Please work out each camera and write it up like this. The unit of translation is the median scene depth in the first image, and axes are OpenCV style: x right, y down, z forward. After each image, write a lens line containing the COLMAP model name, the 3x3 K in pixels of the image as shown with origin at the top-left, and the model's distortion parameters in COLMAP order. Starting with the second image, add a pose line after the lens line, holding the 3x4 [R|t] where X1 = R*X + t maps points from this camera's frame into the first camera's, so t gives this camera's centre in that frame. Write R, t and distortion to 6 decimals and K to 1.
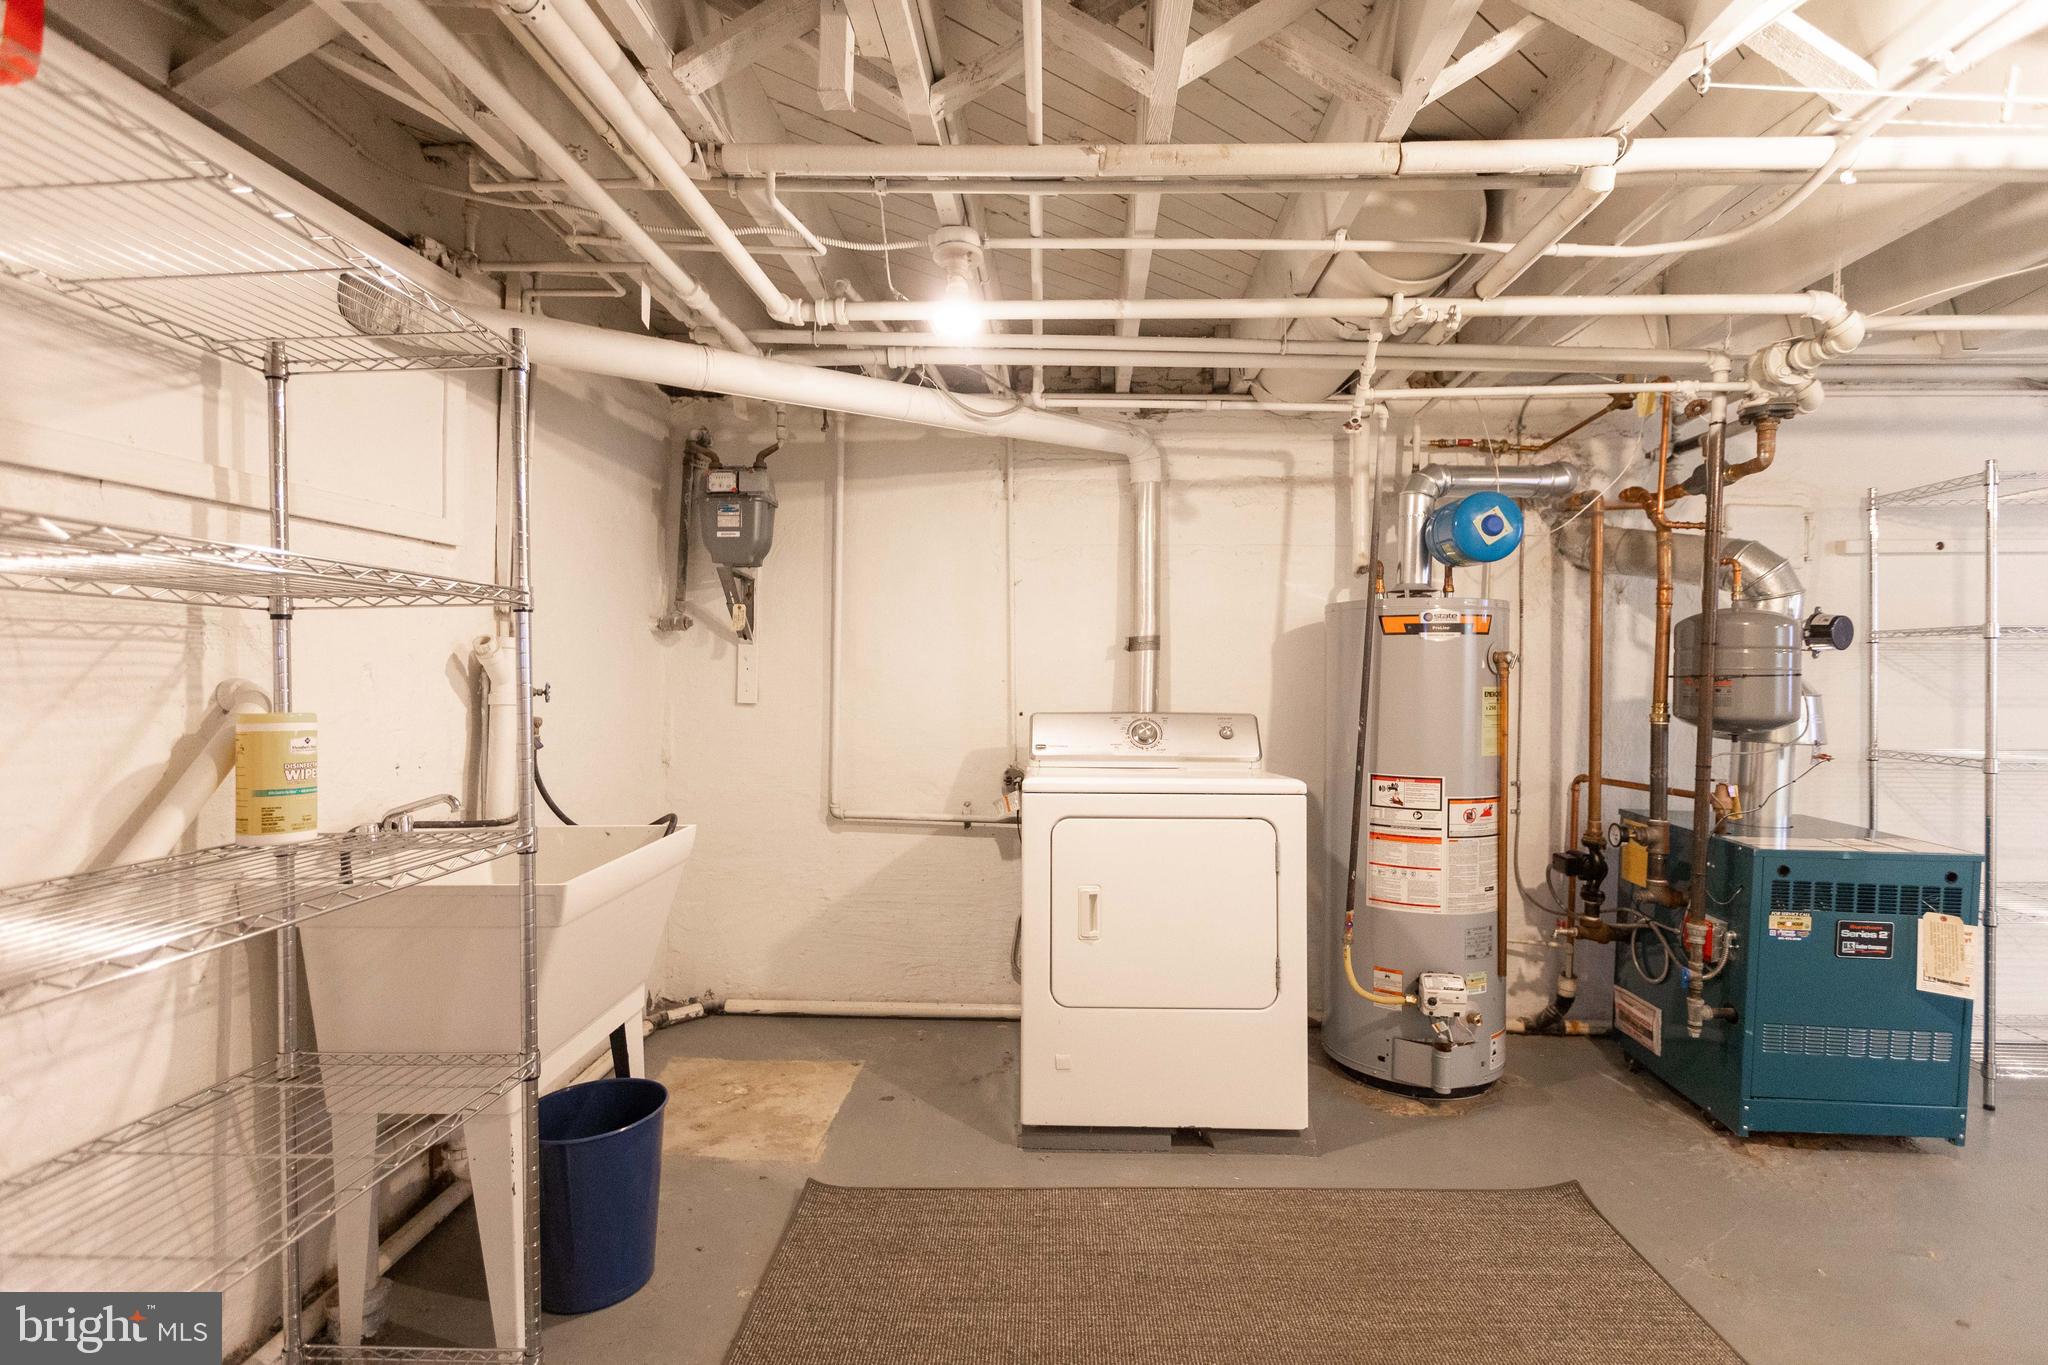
lens RADIAL K [[1002.4, 0, 1030.6], [0, 1002.4, 682.7], [0, 0, 1]] dist [-0.000105, -0.000783]
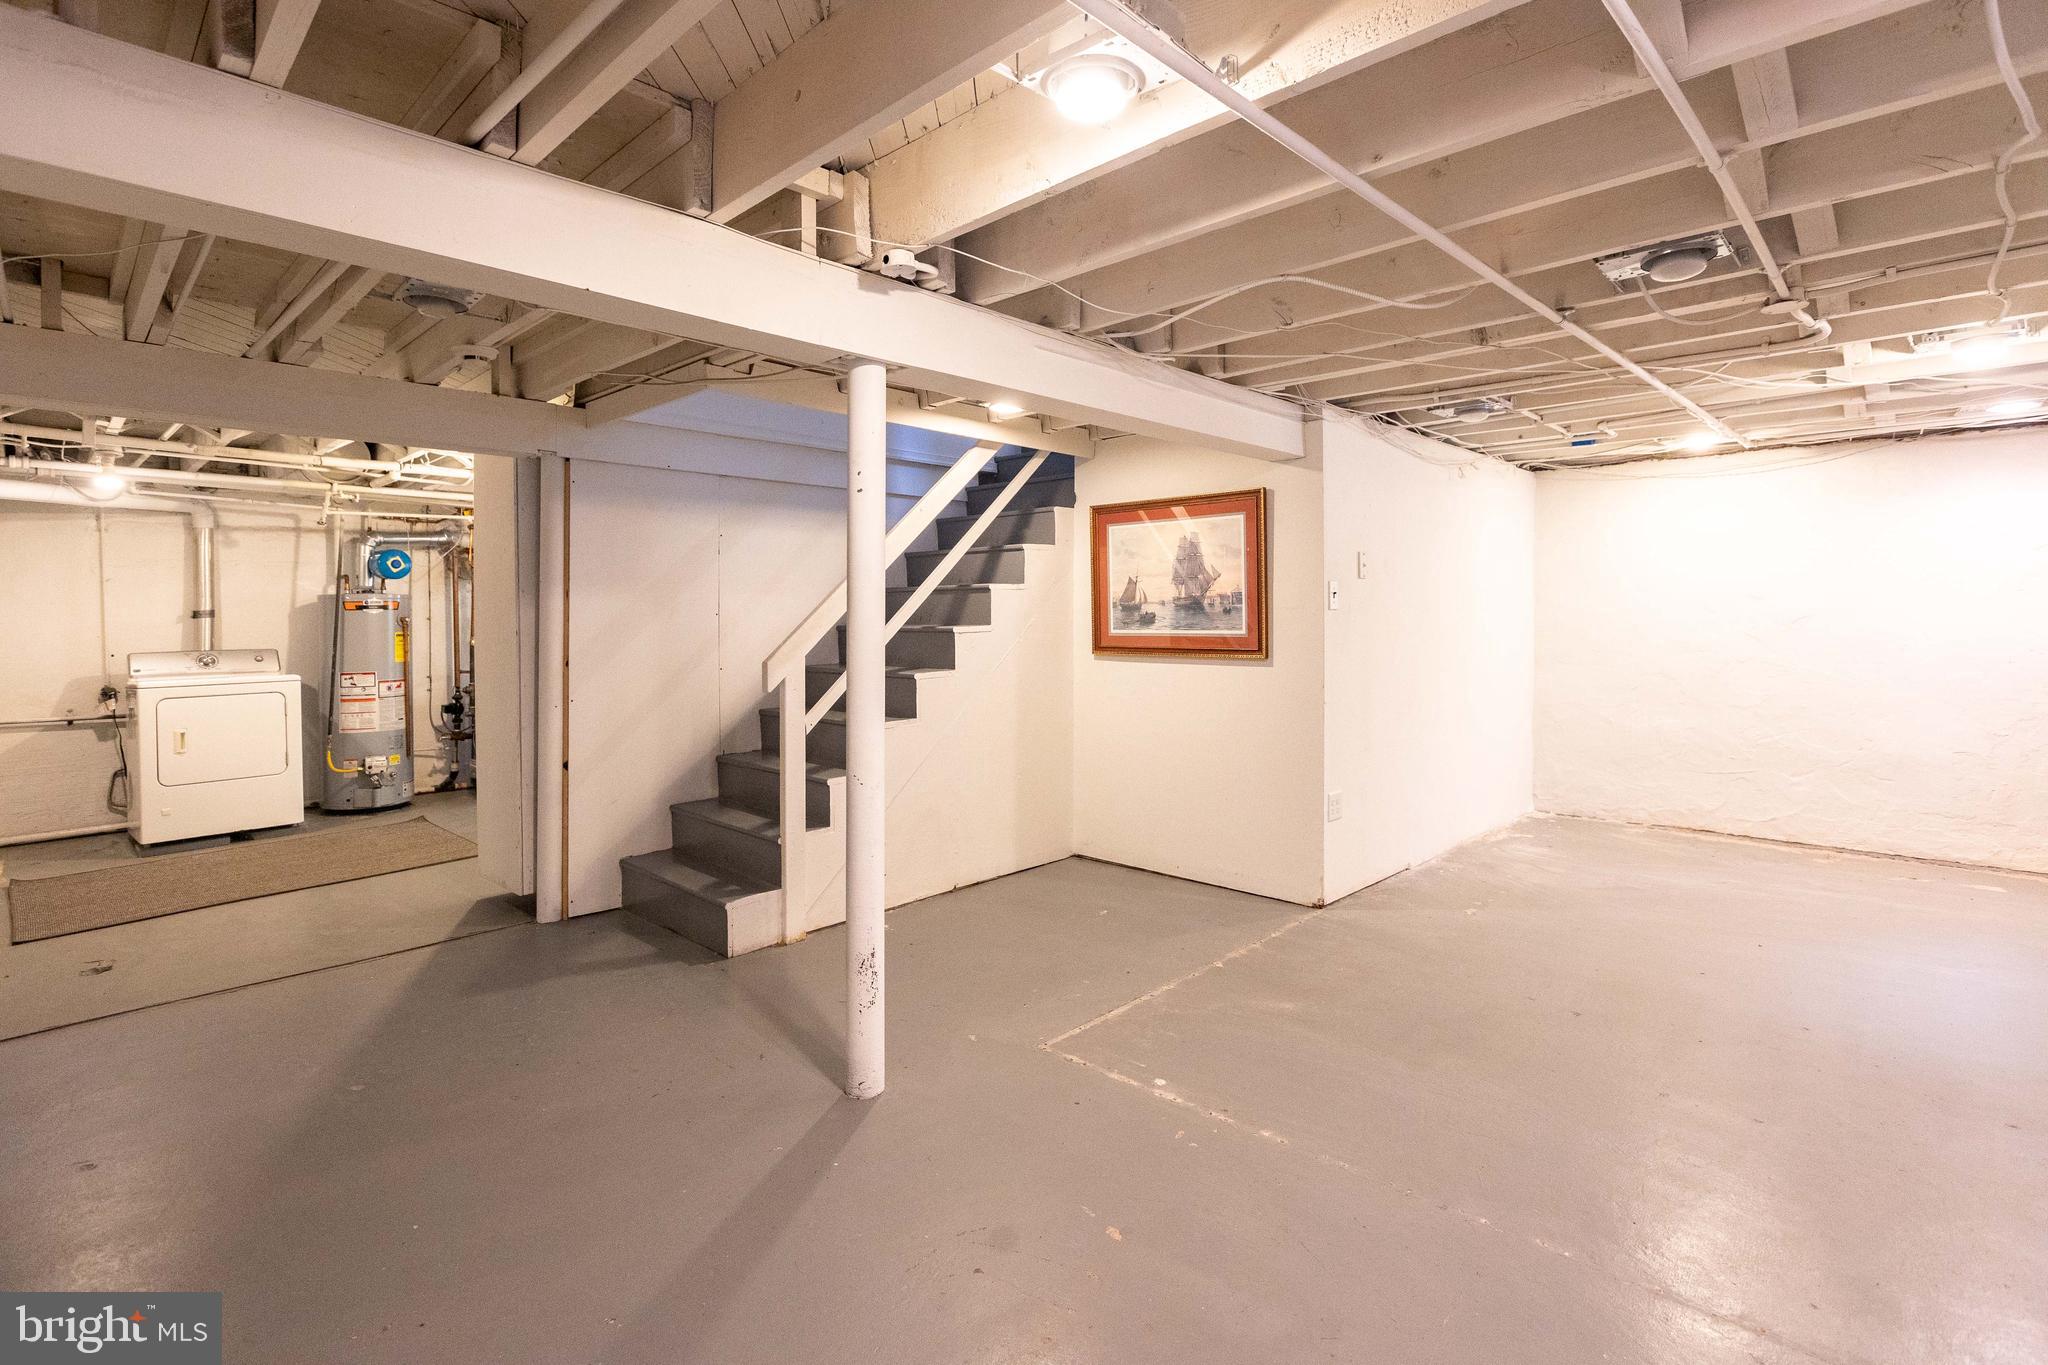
lens RADIAL K [[1002.4, 0, 1041.3], [0, 1002.4, 611.3], [0, 0, 1]] dist [-0.000105, -0.000783]
pose [[0.667439, -0.013012, 0.744551, -0.249921], [0.025155, 0.999671, -0.005079, 0.004260], [-0.744239, 0.022119, 0.667547, -1.493155]]
